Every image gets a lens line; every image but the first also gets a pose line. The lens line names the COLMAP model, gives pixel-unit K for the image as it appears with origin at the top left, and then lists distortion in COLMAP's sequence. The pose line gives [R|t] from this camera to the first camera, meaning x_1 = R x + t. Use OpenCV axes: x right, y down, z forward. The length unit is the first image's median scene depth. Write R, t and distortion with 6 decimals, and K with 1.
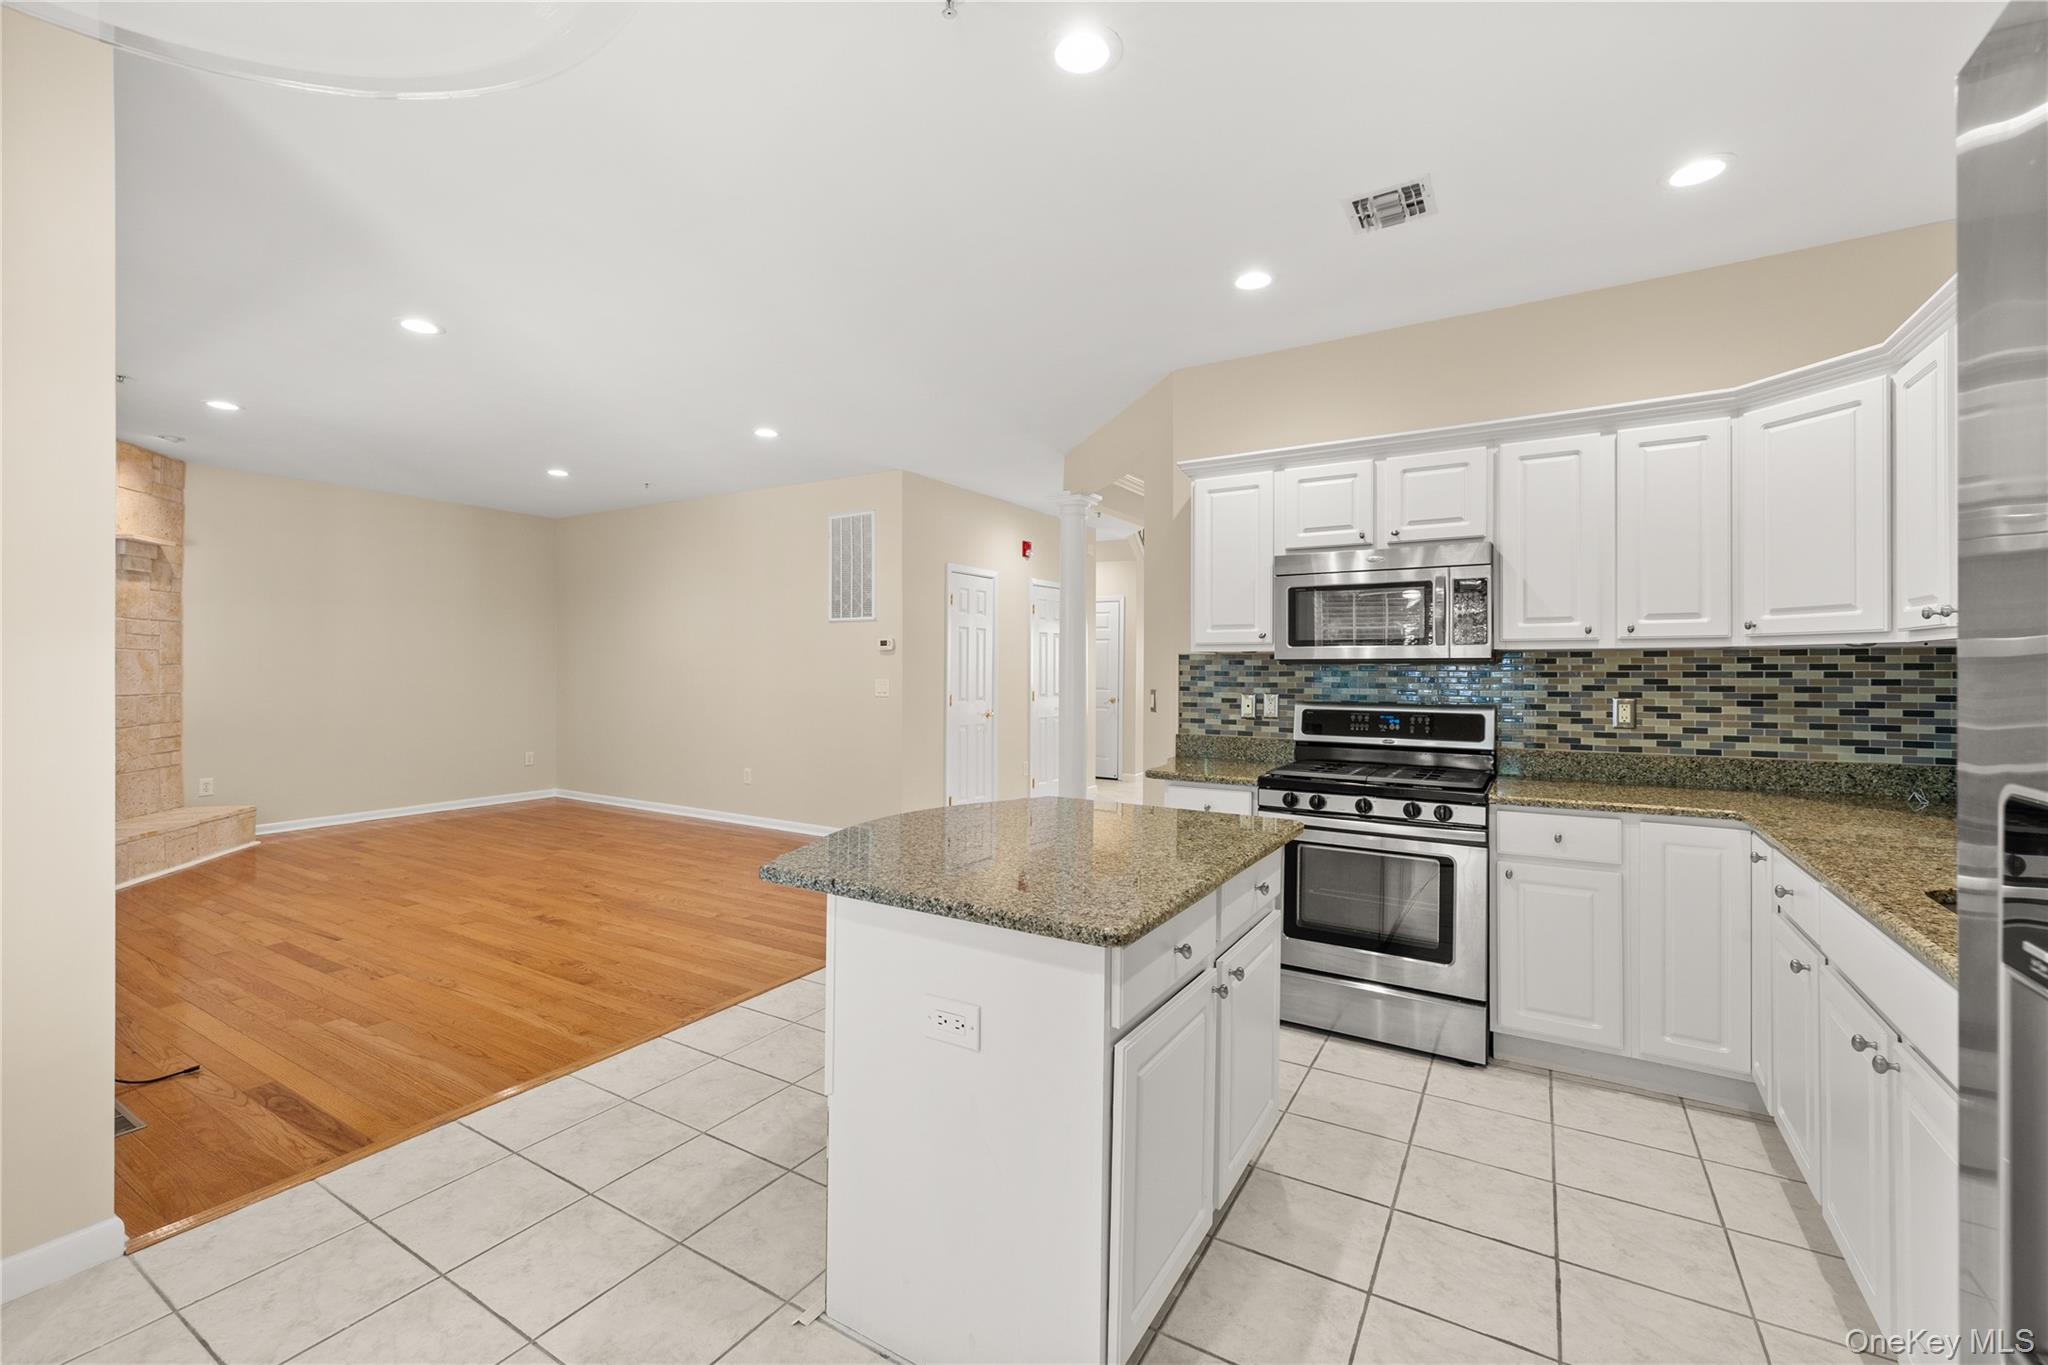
lens RADIAL K [[872.8, 0, 986.7], [0, 872.8, 663.9], [0, 0, 1]] dist [-0.001150, -0.000064]
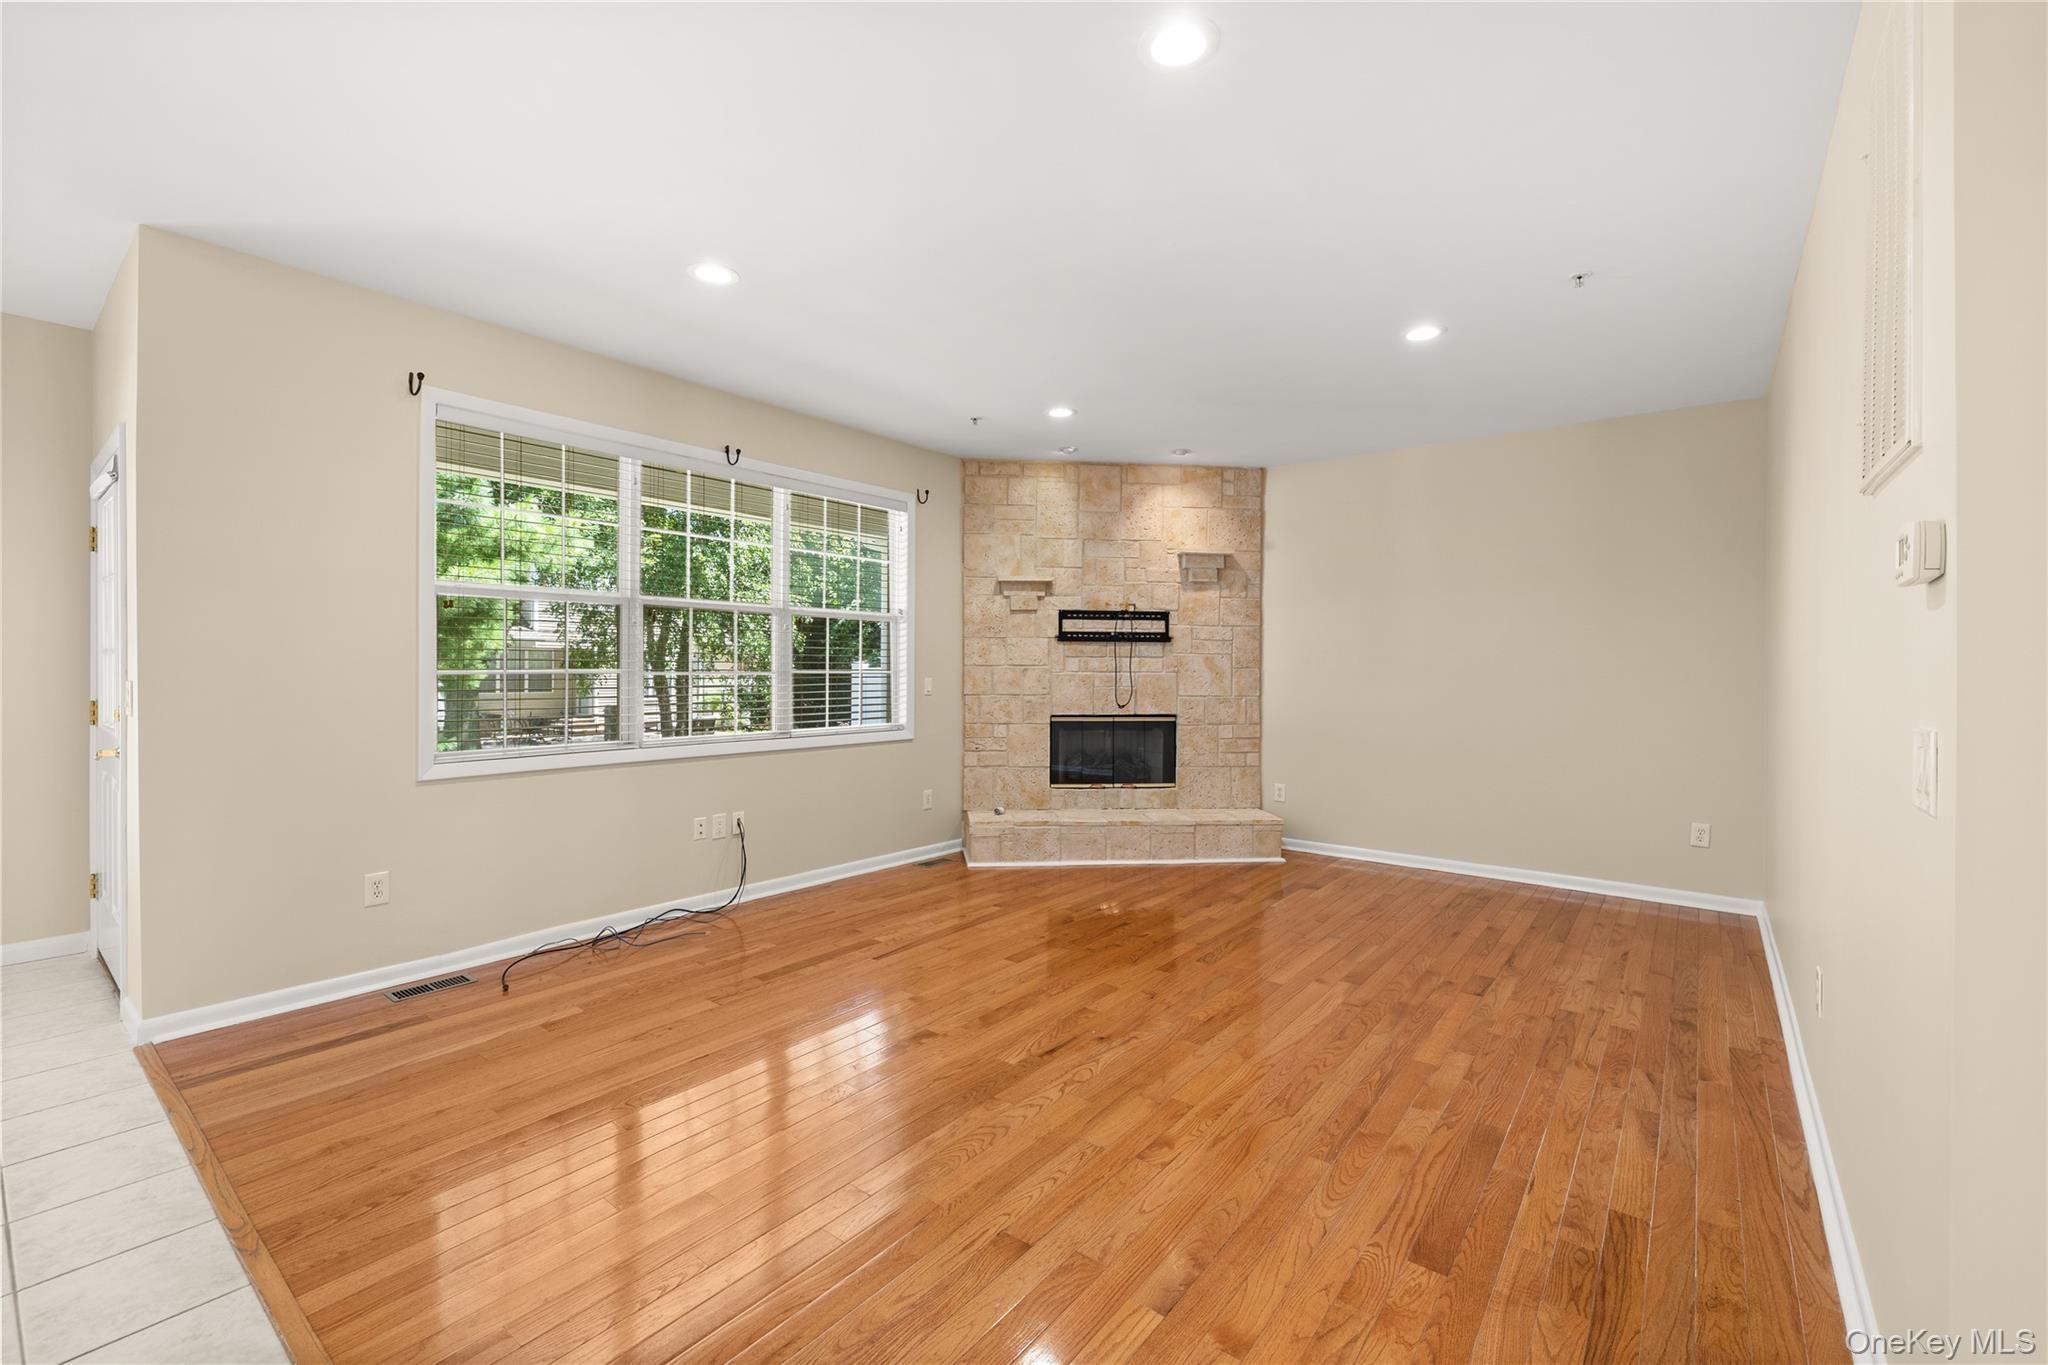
lens RADIAL K [[861.4, 0, 1017.6], [0, 861.4, 673.6], [0, 0, 1]] dist [0.000364, -0.000164]
pose [[-0.094664, 0.001286, -0.995508, 0.178573], [-0.006017, 0.999980, 0.001864, 0.011593], [0.995491, 0.006166, -0.094654, 1.401928]]
